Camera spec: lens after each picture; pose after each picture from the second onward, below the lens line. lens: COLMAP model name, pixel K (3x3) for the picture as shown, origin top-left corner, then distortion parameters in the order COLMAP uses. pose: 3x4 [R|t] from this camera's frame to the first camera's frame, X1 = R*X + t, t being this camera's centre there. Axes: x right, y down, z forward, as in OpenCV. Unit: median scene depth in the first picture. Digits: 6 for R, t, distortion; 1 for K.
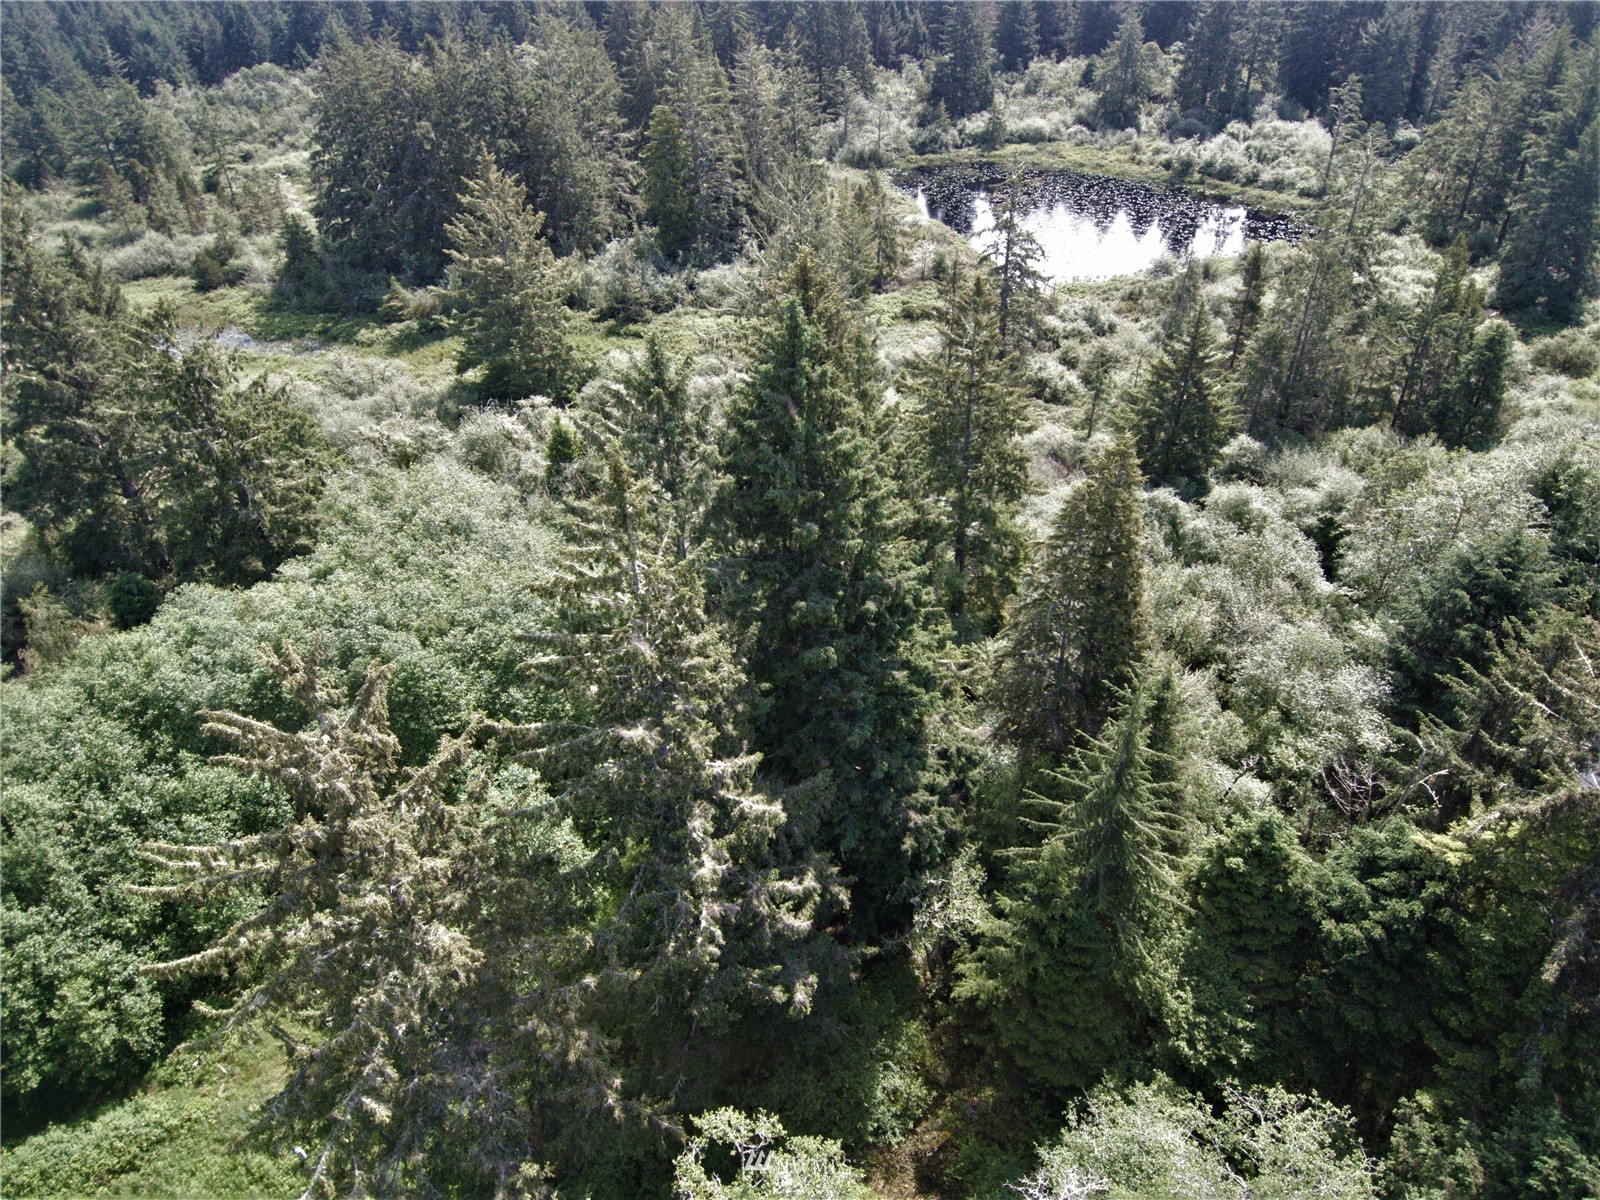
lens RADIAL K [[972.7, 0, 809.4], [0, 972.7, 600.2], [0, 0, 1]] dist [0.079386, -0.107891]
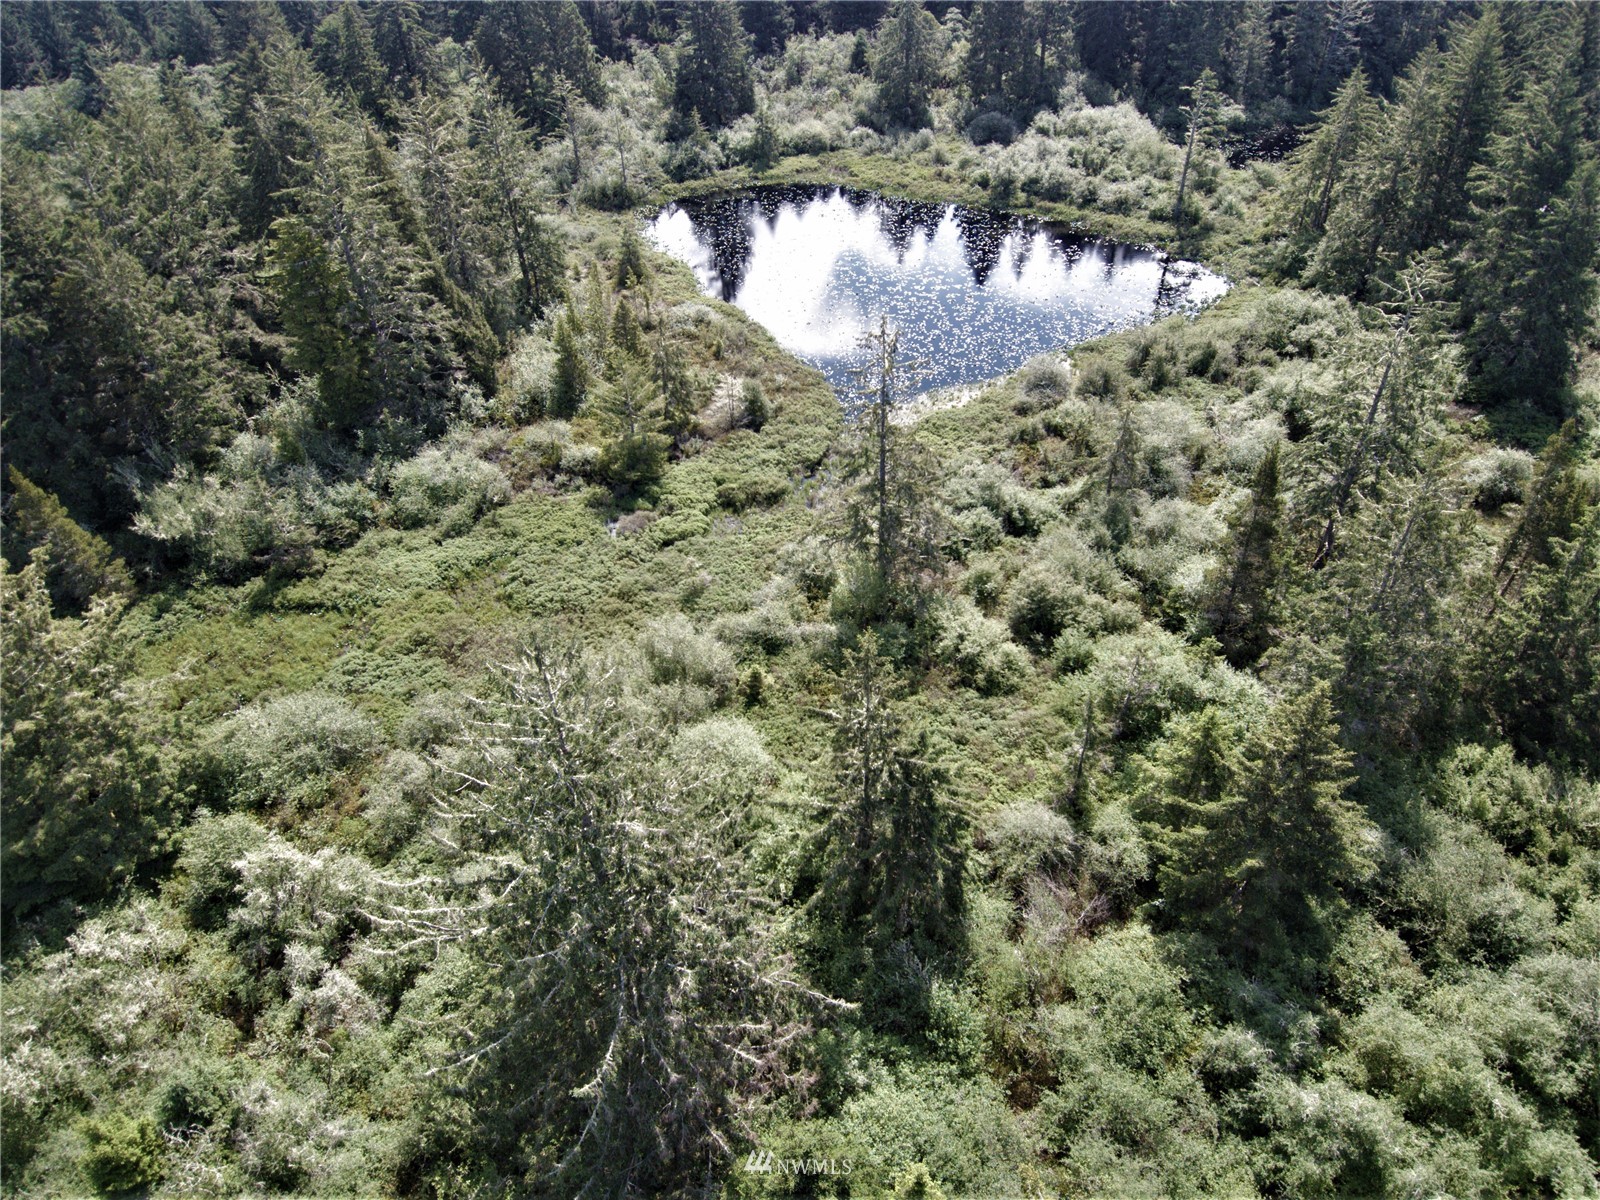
lens RADIAL K [[972.7, 0, 809.4], [0, 972.7, 600.2], [0, 0, 1]] dist [0.079386, -0.107891]
pose [[0.968177, -0.162071, 0.190697, 0.009650], [0.151103, 0.985978, 0.070812, -0.161478], [-0.199500, -0.039743, 0.979092, 0.194126]]
